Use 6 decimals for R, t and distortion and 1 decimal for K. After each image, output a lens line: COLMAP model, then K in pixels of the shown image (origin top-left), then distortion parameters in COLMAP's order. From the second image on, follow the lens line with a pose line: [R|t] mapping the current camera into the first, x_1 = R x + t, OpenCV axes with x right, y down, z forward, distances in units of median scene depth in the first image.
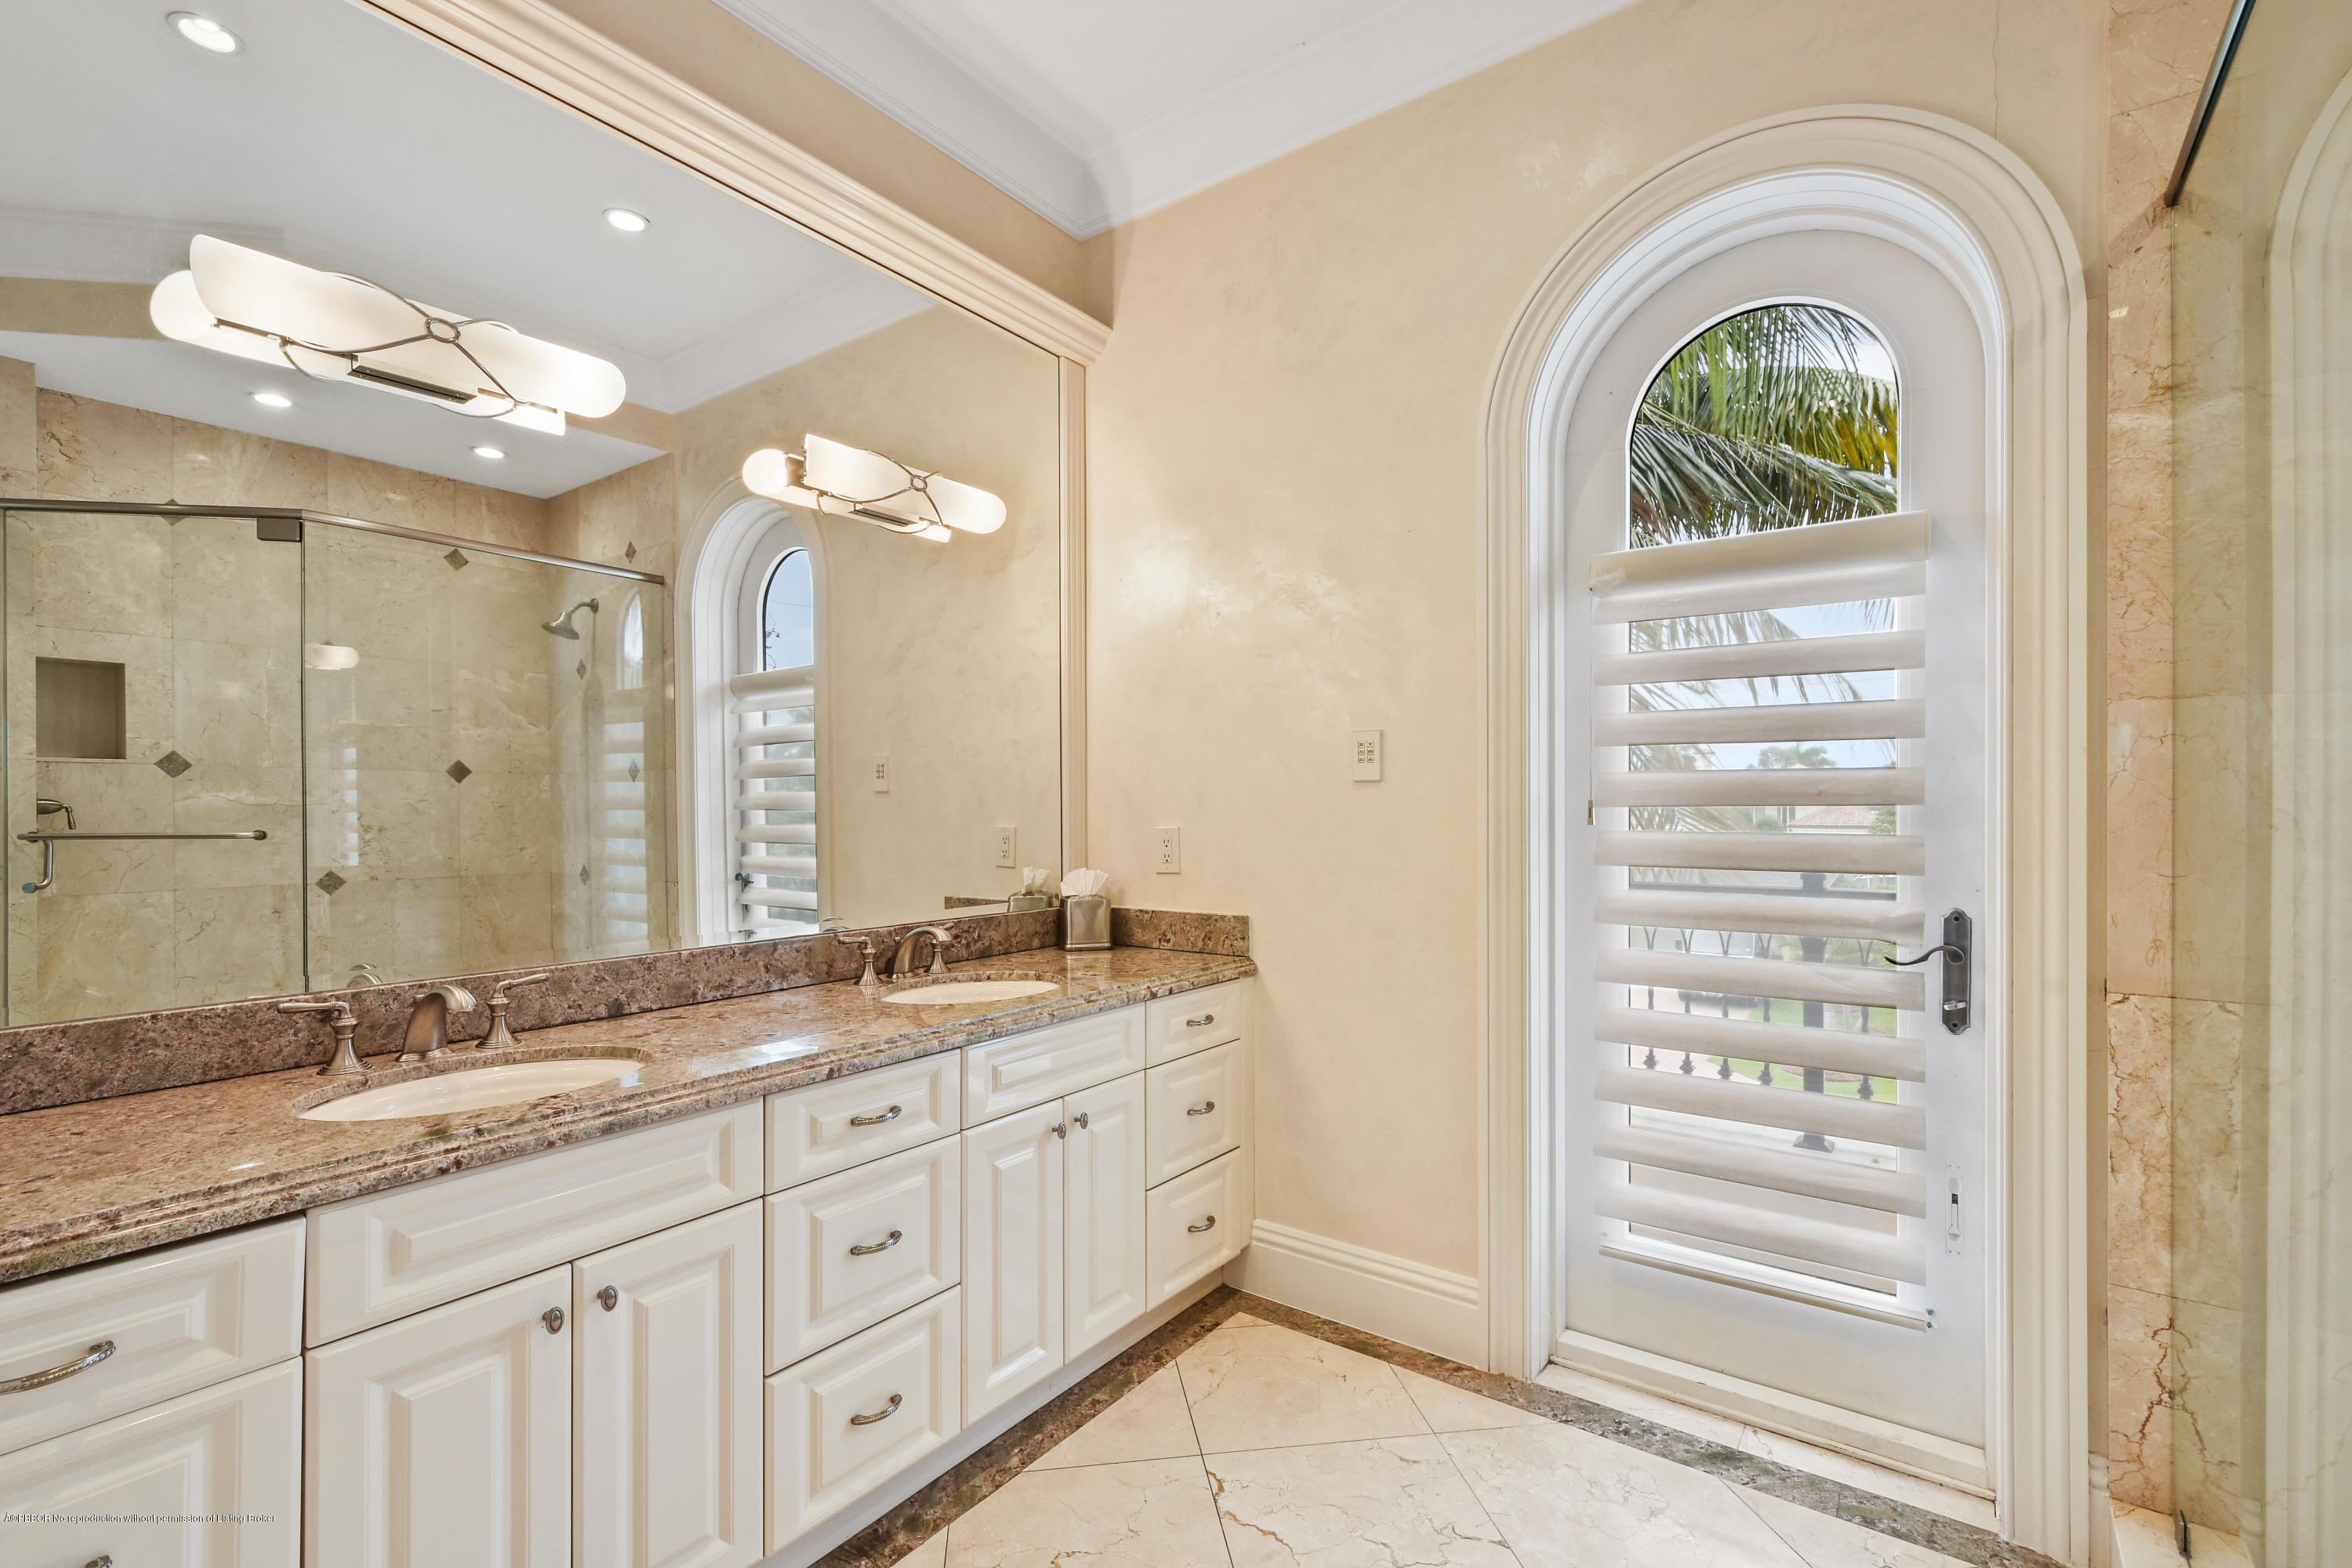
lens RADIAL K [[1052.0, 0, 1174.7], [0, 1052.0, 794.2], [0, 0, 1]] dist [0.007905, -0.000792]
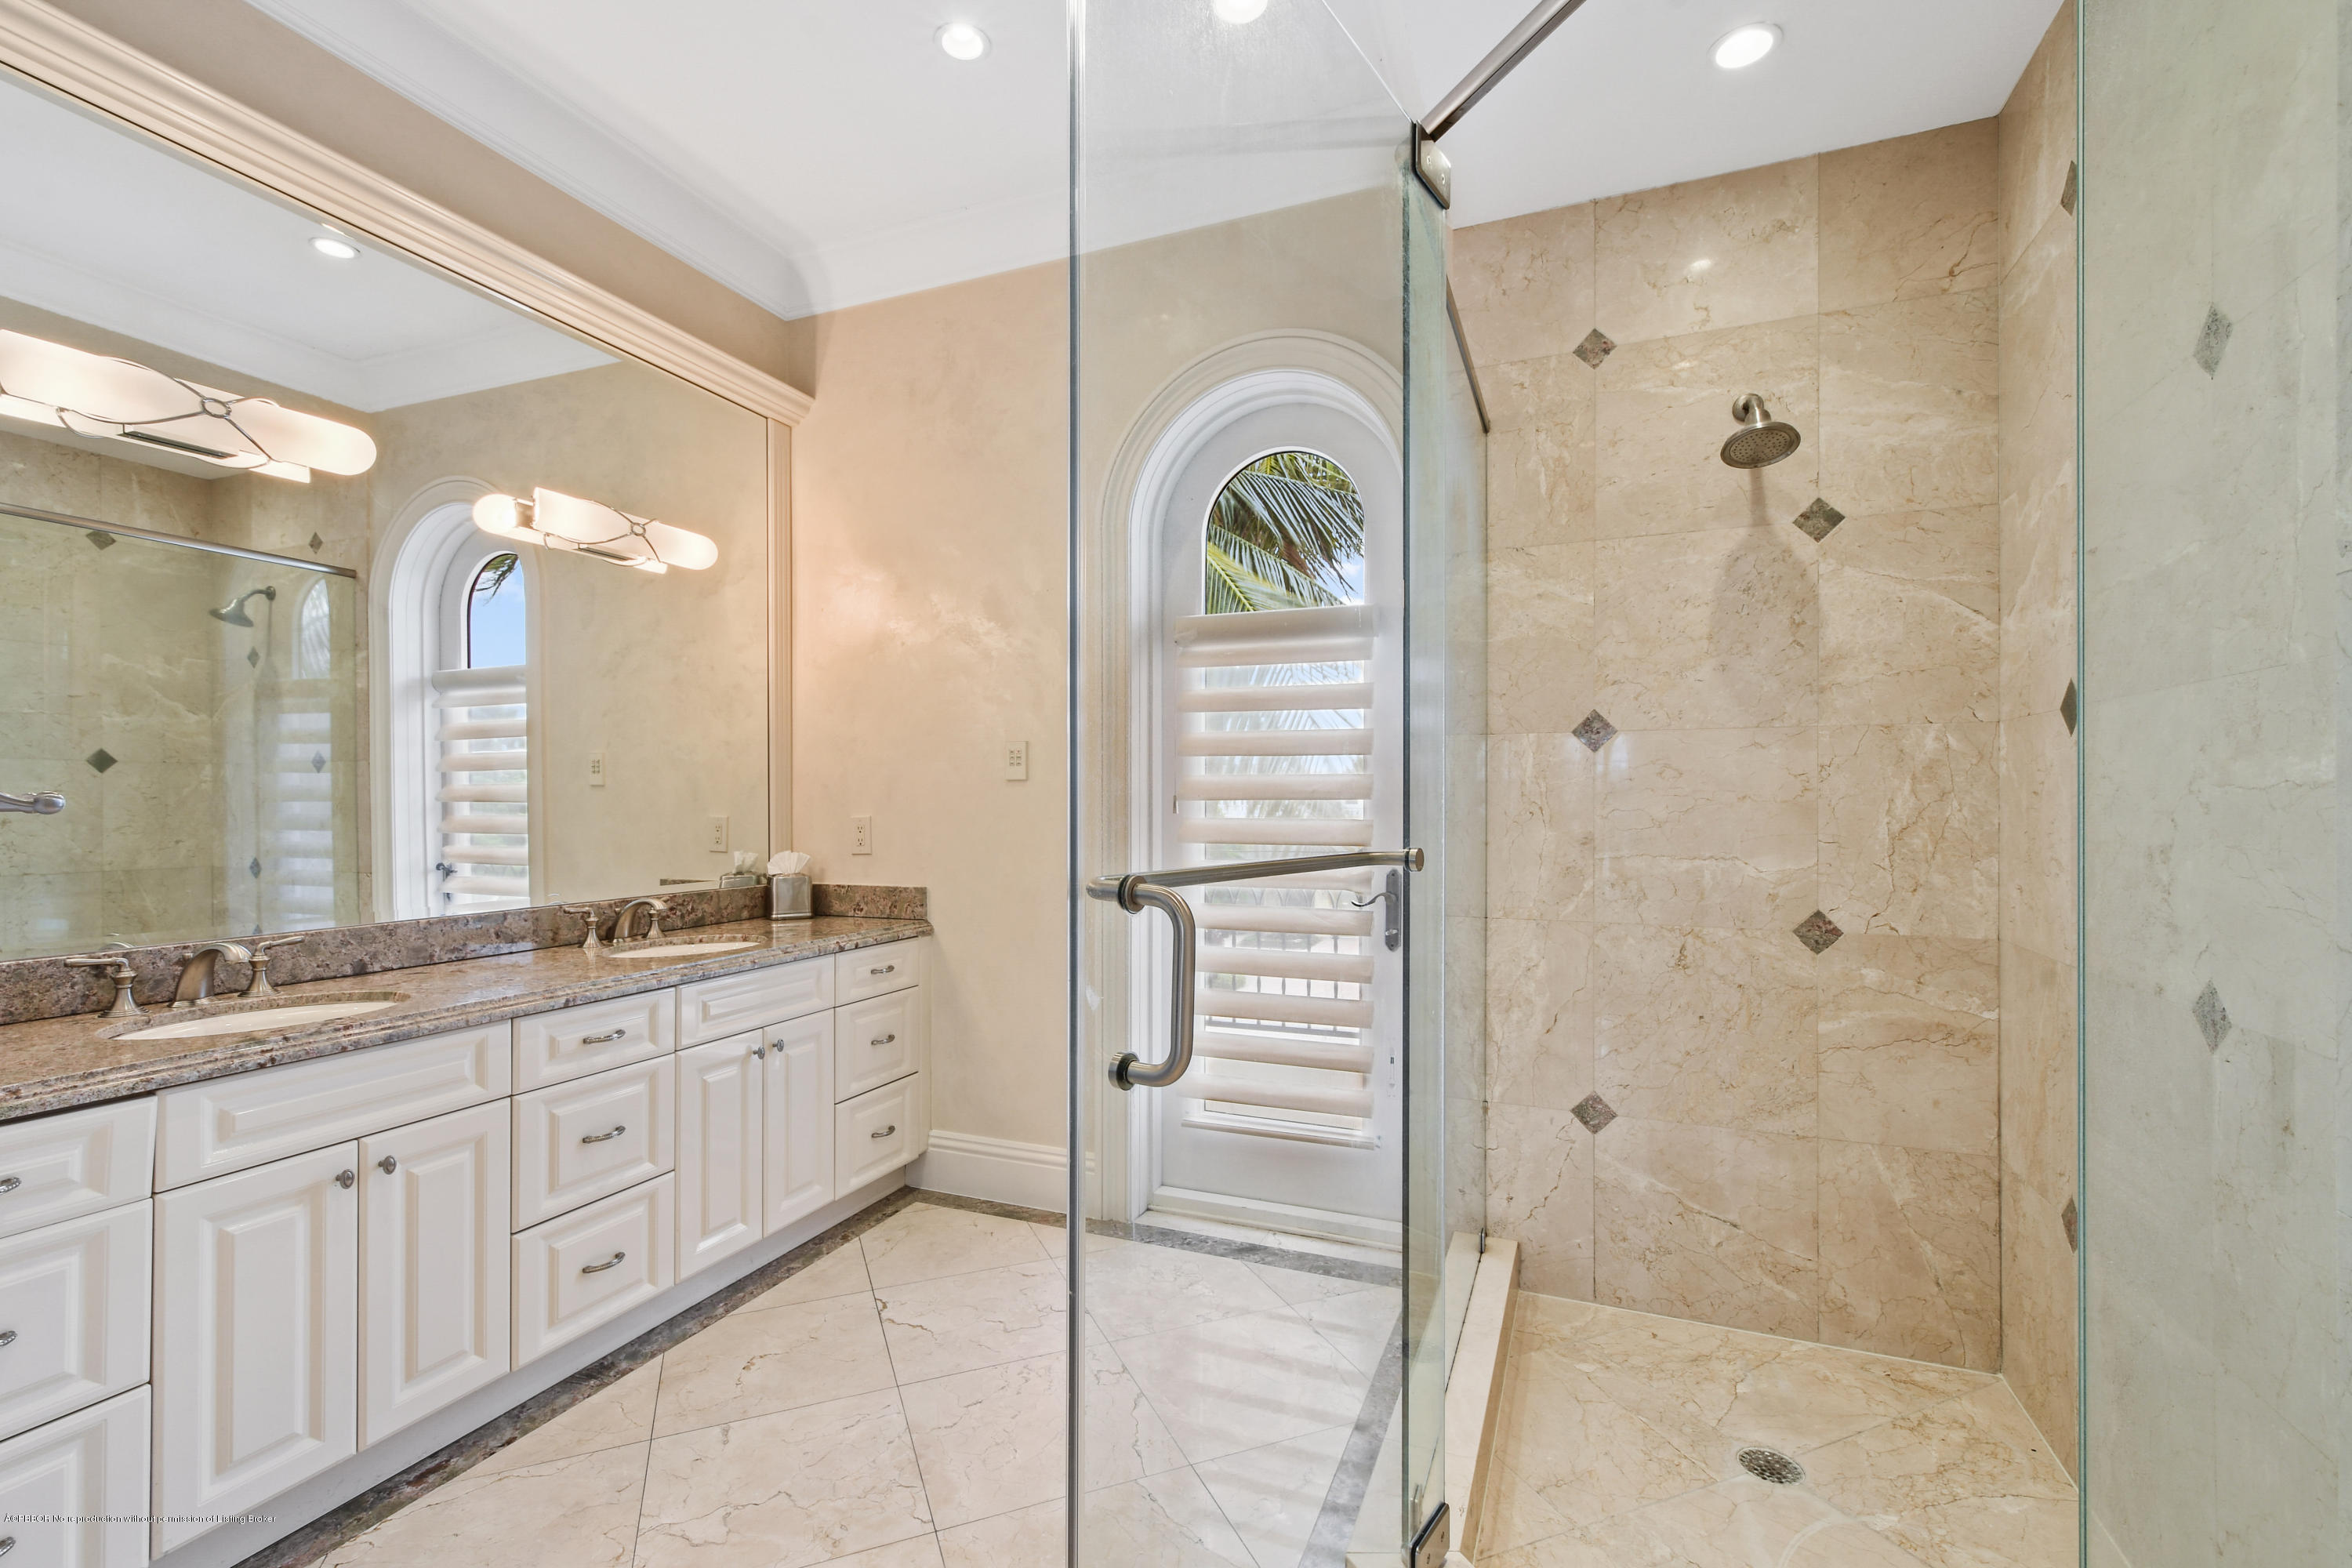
lens RADIAL K [[1052.0, 0, 1178.9], [0, 1052.0, 792.2], [0, 0, 1]] dist [0.007905, -0.000792]
pose [[0.970057, 0.003846, 0.242846, 0.065850], [-0.005063, 0.999978, 0.004384, -0.004082], [-0.242824, -0.005482, 0.970055, -0.327236]]
